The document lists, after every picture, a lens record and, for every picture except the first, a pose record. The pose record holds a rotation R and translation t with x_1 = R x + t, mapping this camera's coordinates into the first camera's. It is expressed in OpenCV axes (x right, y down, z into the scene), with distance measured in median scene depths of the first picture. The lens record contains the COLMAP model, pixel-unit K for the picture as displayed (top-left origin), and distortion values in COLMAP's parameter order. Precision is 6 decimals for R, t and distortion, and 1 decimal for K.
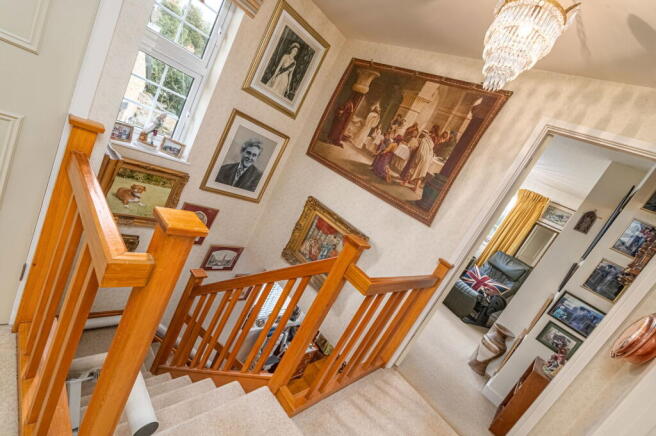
lens RADIAL K [[293.9, 0, 327.4], [0, 293.9, 220.6], [0, 0, 1]] dist [-0.003192, -0.000530]
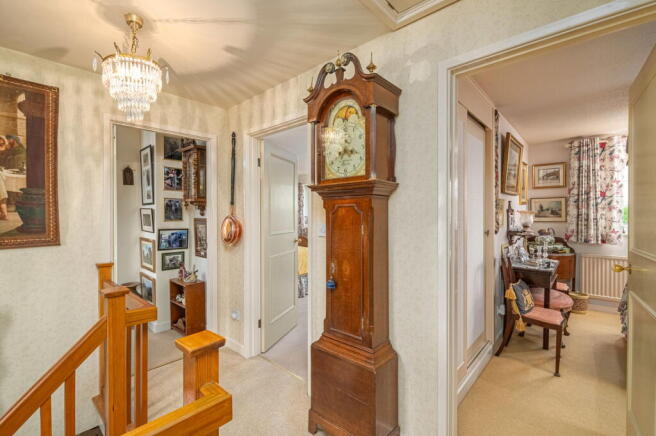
lens RADIAL K [[293.9, 0, 328.9], [0, 293.9, 217.3], [0, 0, 1]] dist [-0.003192, -0.000530]
pose [[-0.035479, -0.462782, 0.885762, -0.424788], [0.222848, 0.860340, 0.458426, -0.271832], [-0.974207, 0.213654, 0.072606, 0.108293]]
